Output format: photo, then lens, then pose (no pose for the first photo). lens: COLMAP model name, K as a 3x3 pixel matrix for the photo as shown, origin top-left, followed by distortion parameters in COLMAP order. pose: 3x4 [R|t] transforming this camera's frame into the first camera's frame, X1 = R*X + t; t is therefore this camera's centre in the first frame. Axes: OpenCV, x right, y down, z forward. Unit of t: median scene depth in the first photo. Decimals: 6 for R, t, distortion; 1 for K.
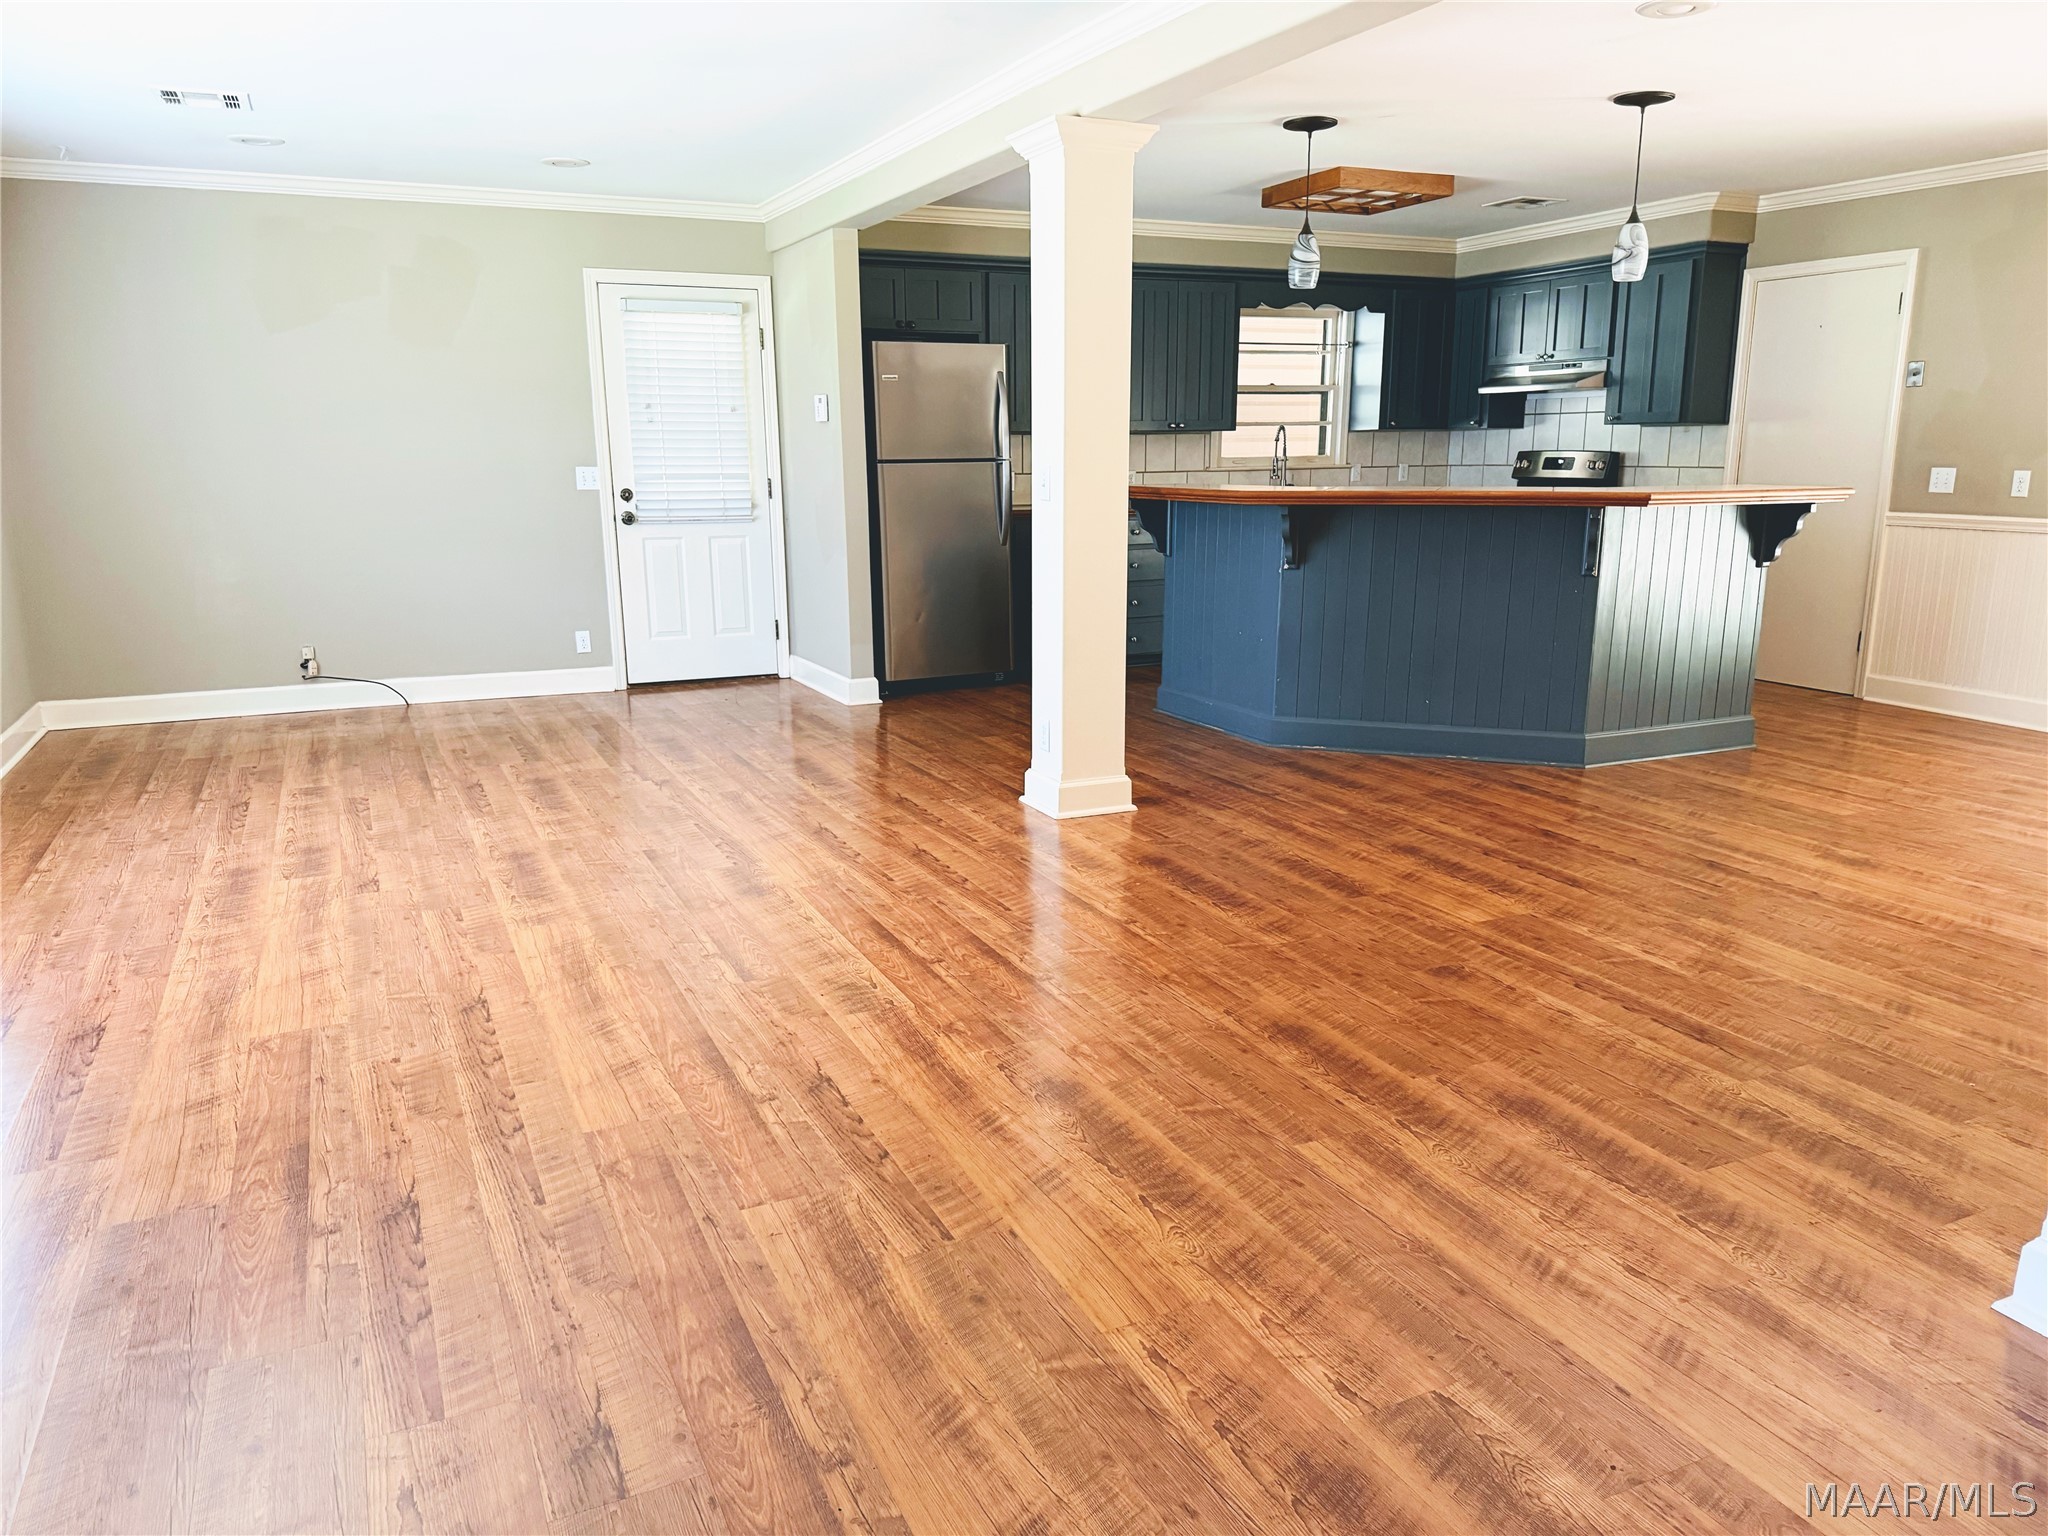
lens RADIAL K [[1438.8, 0, 1024.3], [0, 1438.8, 770.8], [0, 0, 1]] dist [0.091724, -0.125029]
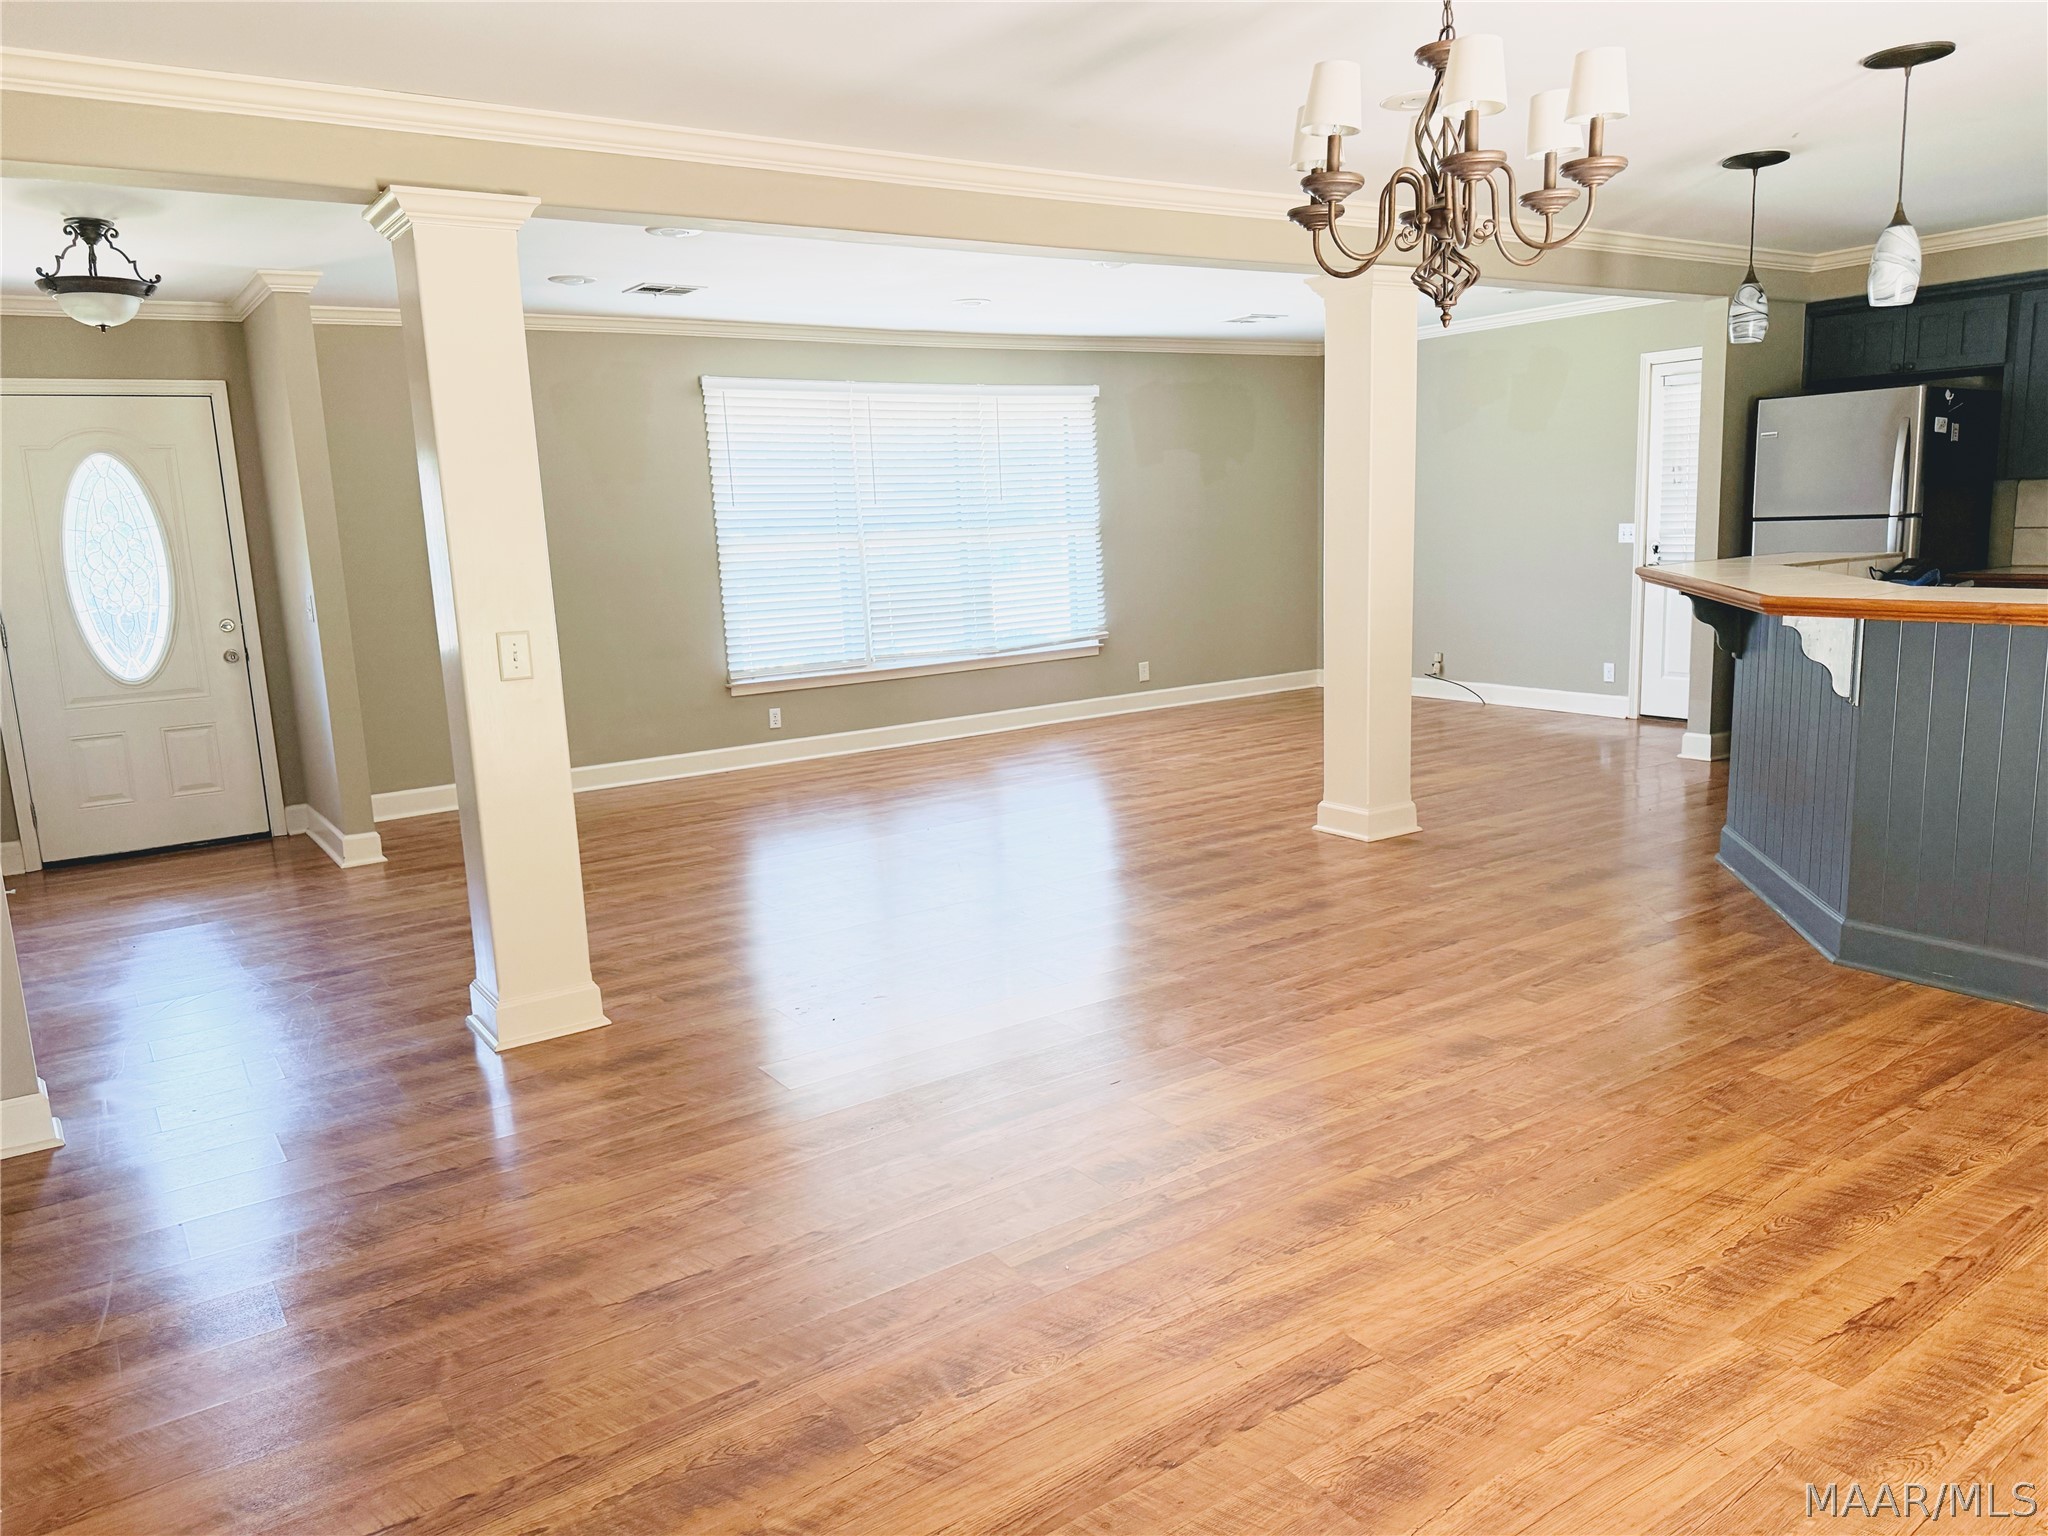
lens RADIAL K [[1455.5, 0, 1024.8], [0, 1455.5, 774.4], [0, 0, 1]] dist [0.042790, -0.056853]
pose [[0.161288, 0.175246, -0.971223, 1.186103], [-0.177274, 0.973246, 0.146171, -0.150910], [0.970855, 0.148597, 0.188040, 0.522638]]
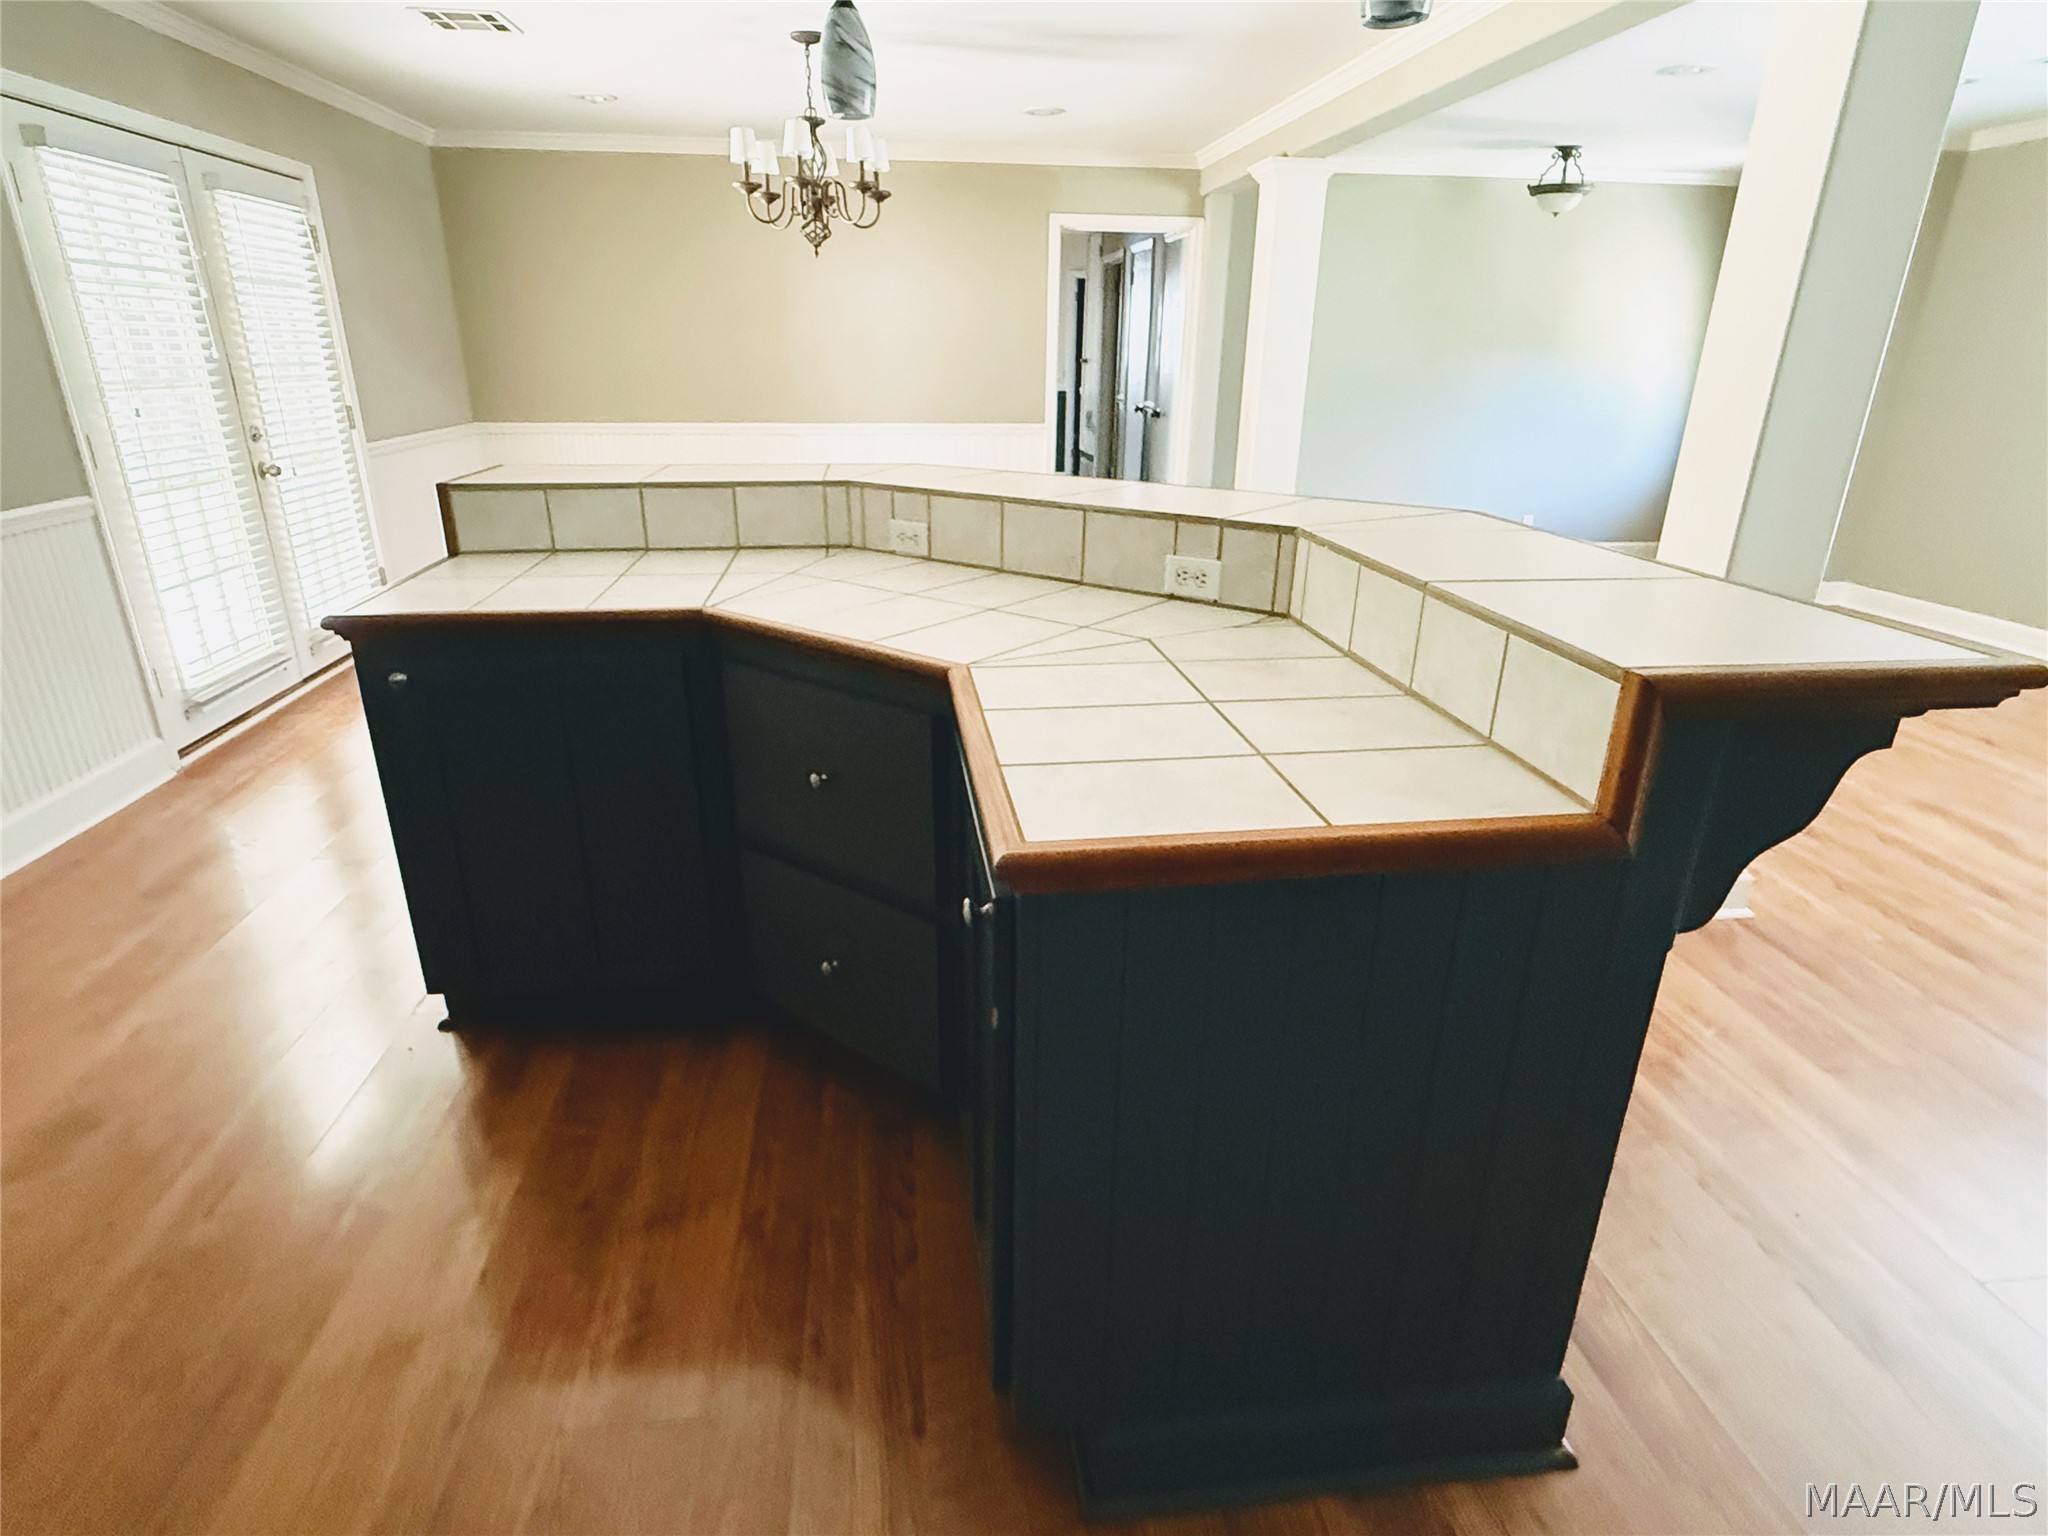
lens RADIAL K [[1087.7, 0, 1018.4], [0, 1087.7, 768.4], [0, 0, 1]] dist [-0.002208, 0.000640]
pose [[-0.952469, -0.112561, 0.283077, 0.213335], [0.064754, 0.833189, 0.549183, -0.384893], [-0.297673, 0.541411, -0.786299, 1.601798]]
